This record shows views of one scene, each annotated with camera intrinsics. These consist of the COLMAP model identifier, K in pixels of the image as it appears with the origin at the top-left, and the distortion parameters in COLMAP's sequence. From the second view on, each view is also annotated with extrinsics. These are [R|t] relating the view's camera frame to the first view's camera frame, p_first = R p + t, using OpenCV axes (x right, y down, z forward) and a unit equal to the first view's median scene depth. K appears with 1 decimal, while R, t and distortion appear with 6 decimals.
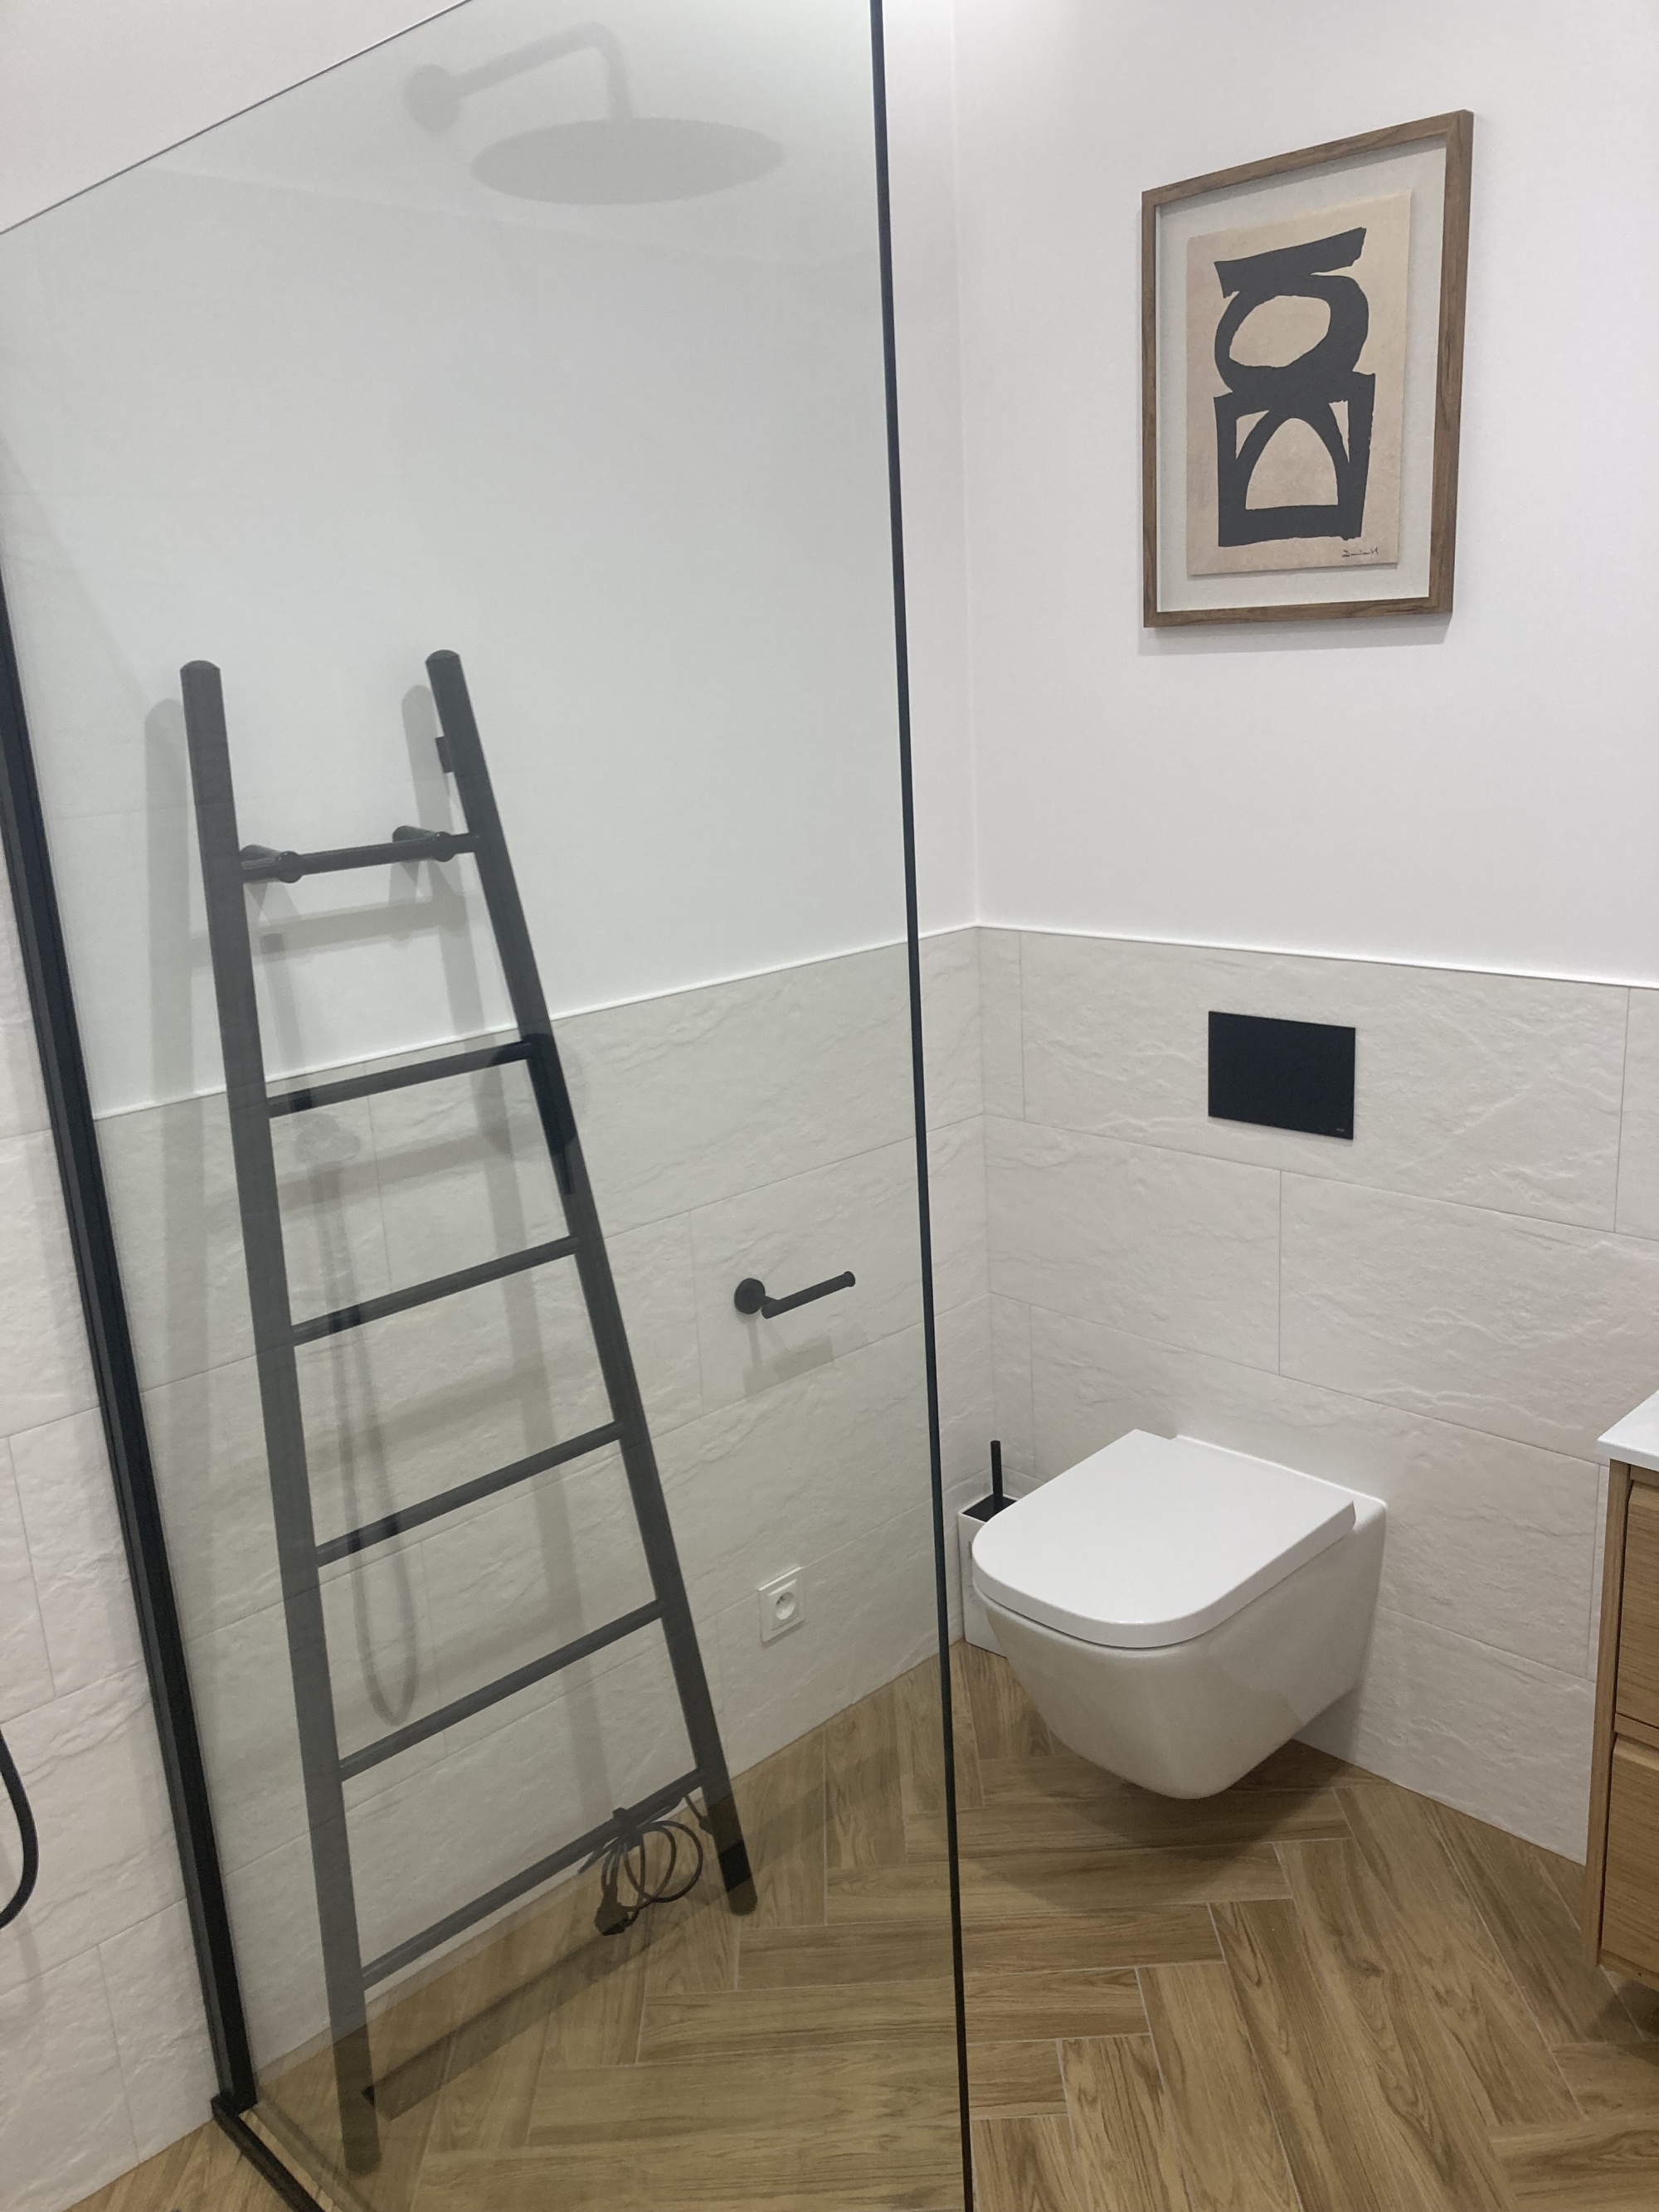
lens RADIAL K [[1826.4, 0, 835.0], [0, 1826.4, 1134.3], [0, 0, 1]] dist [0.012636, -0.008099]
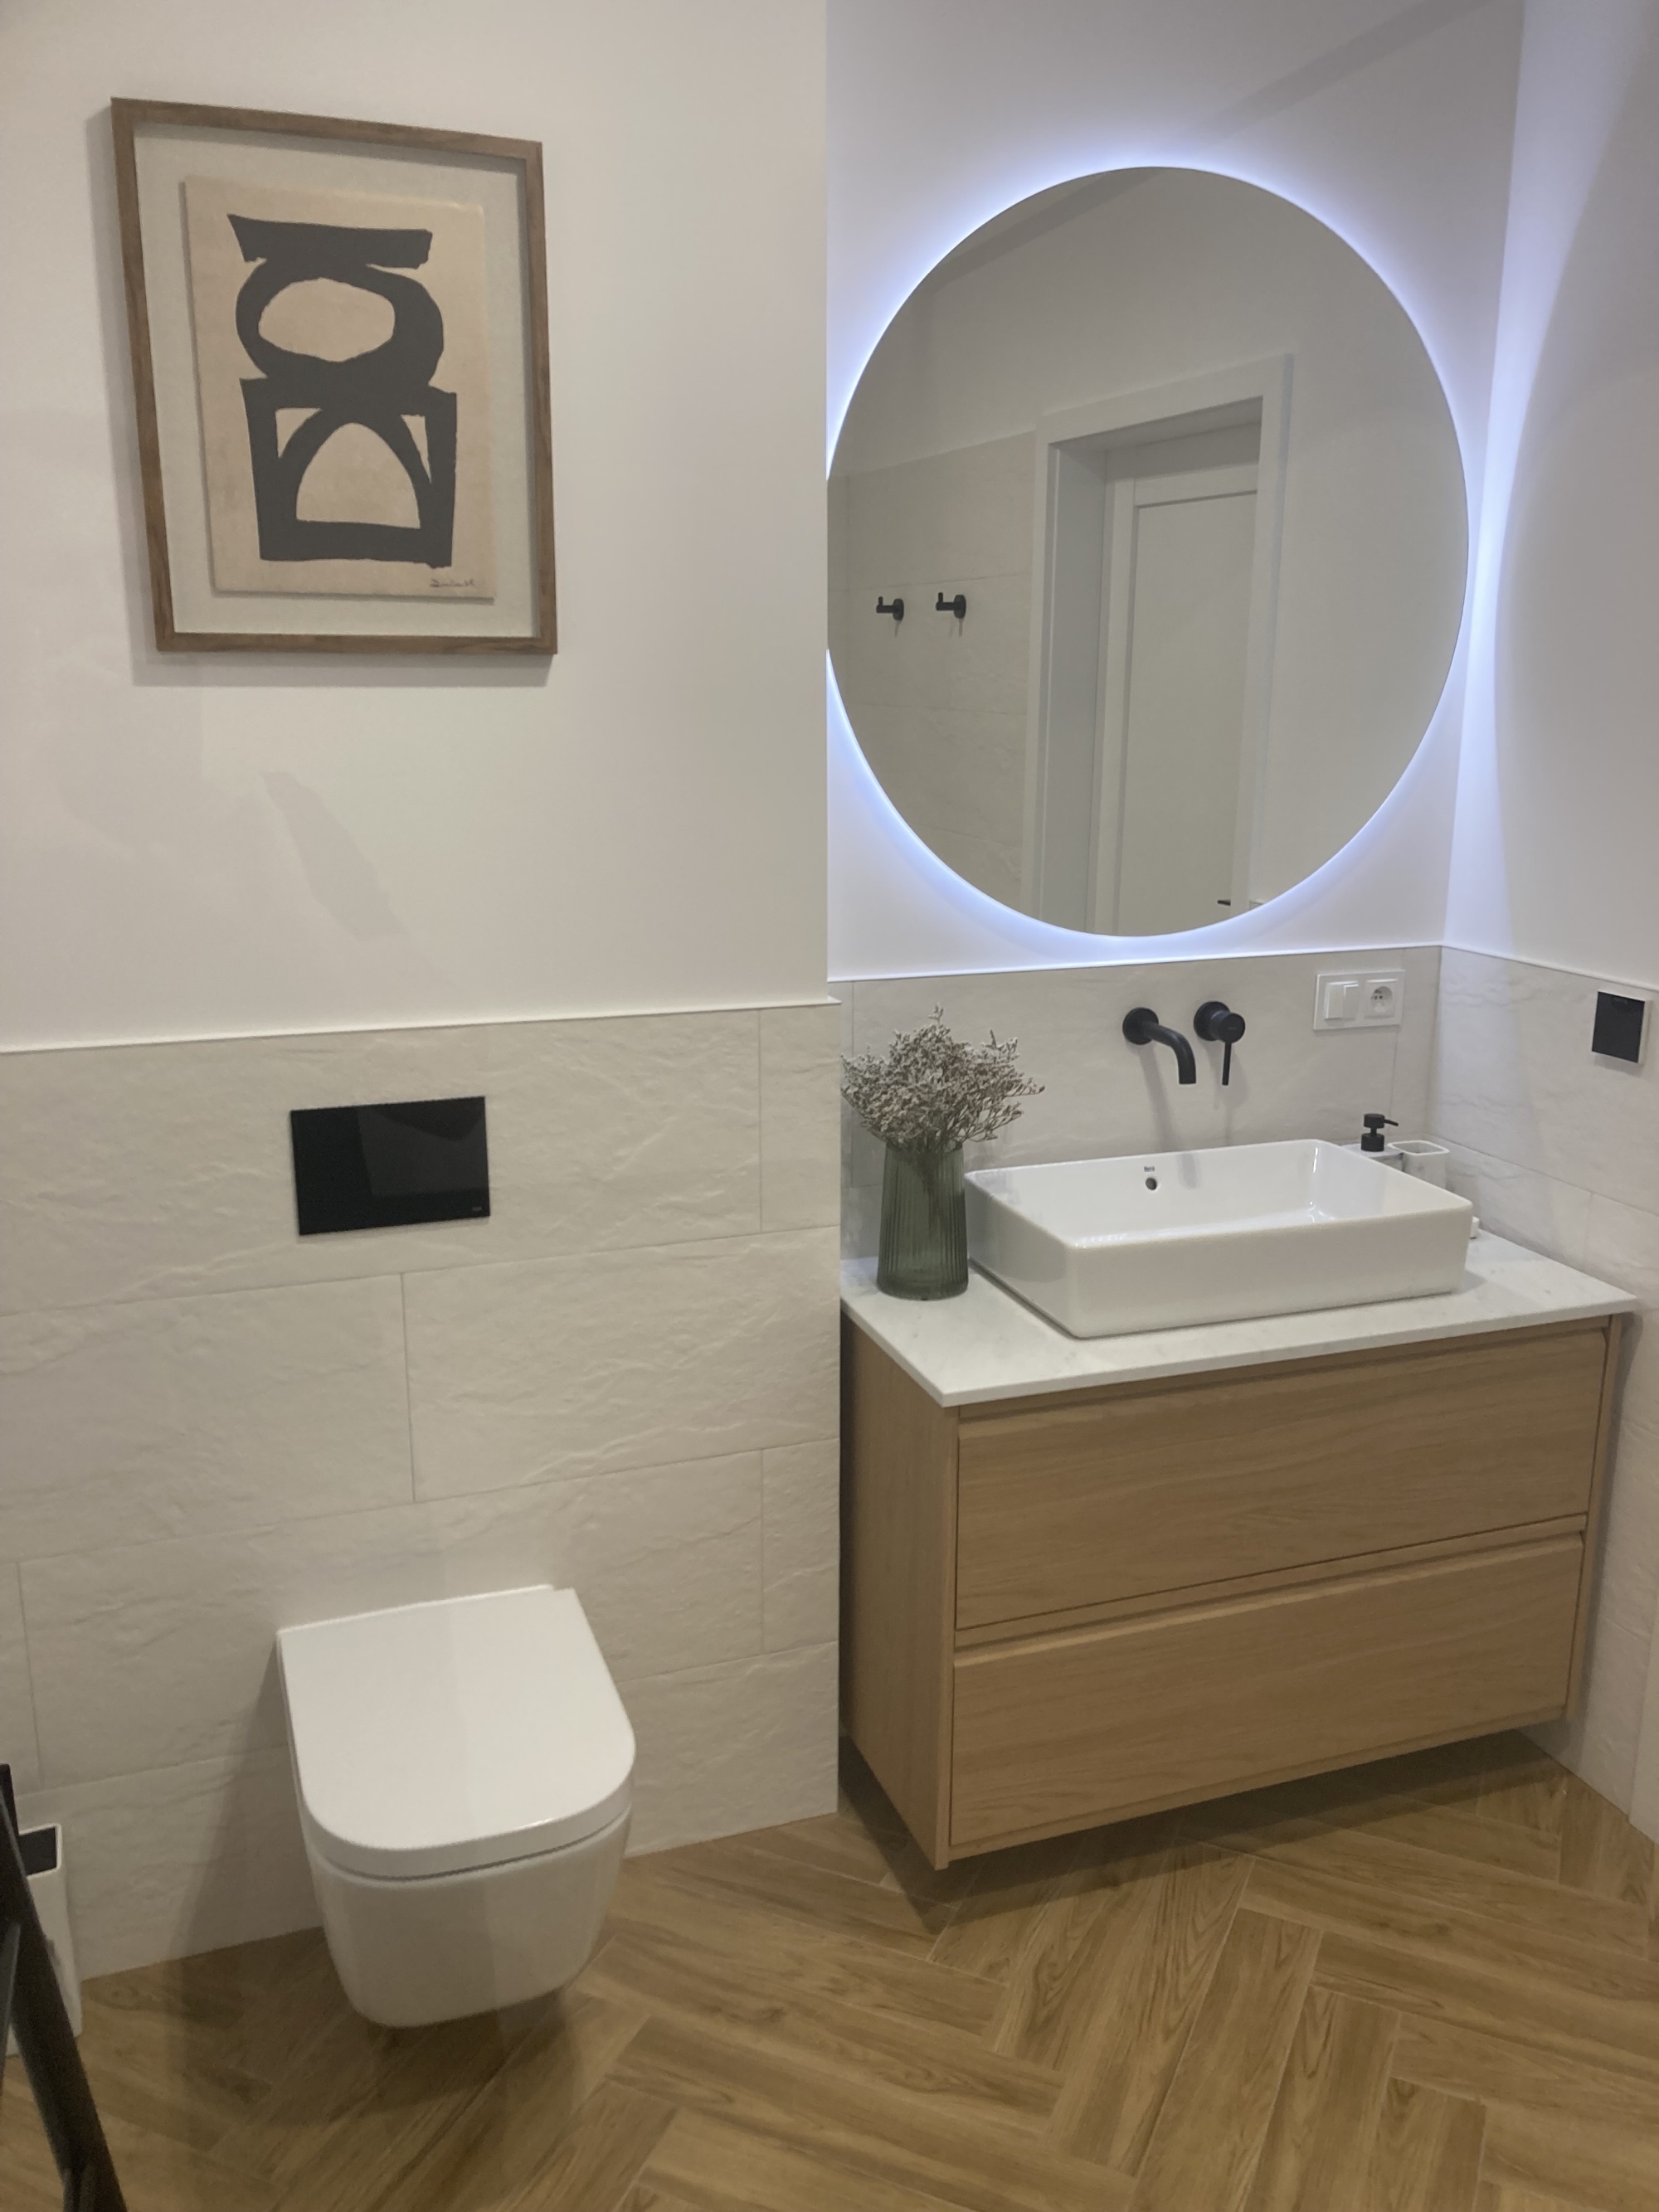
lens RADIAL K [[1826.4, 0, 835.0], [0, 1826.4, 1134.3], [0, 0, 1]] dist [0.012636, -0.008099]
pose [[0.409131, -0.170948, 0.896319, -0.499118], [0.214774, 0.972737, 0.087487, -0.086251], [-0.886839, 0.156713, 0.434693, 0.465178]]
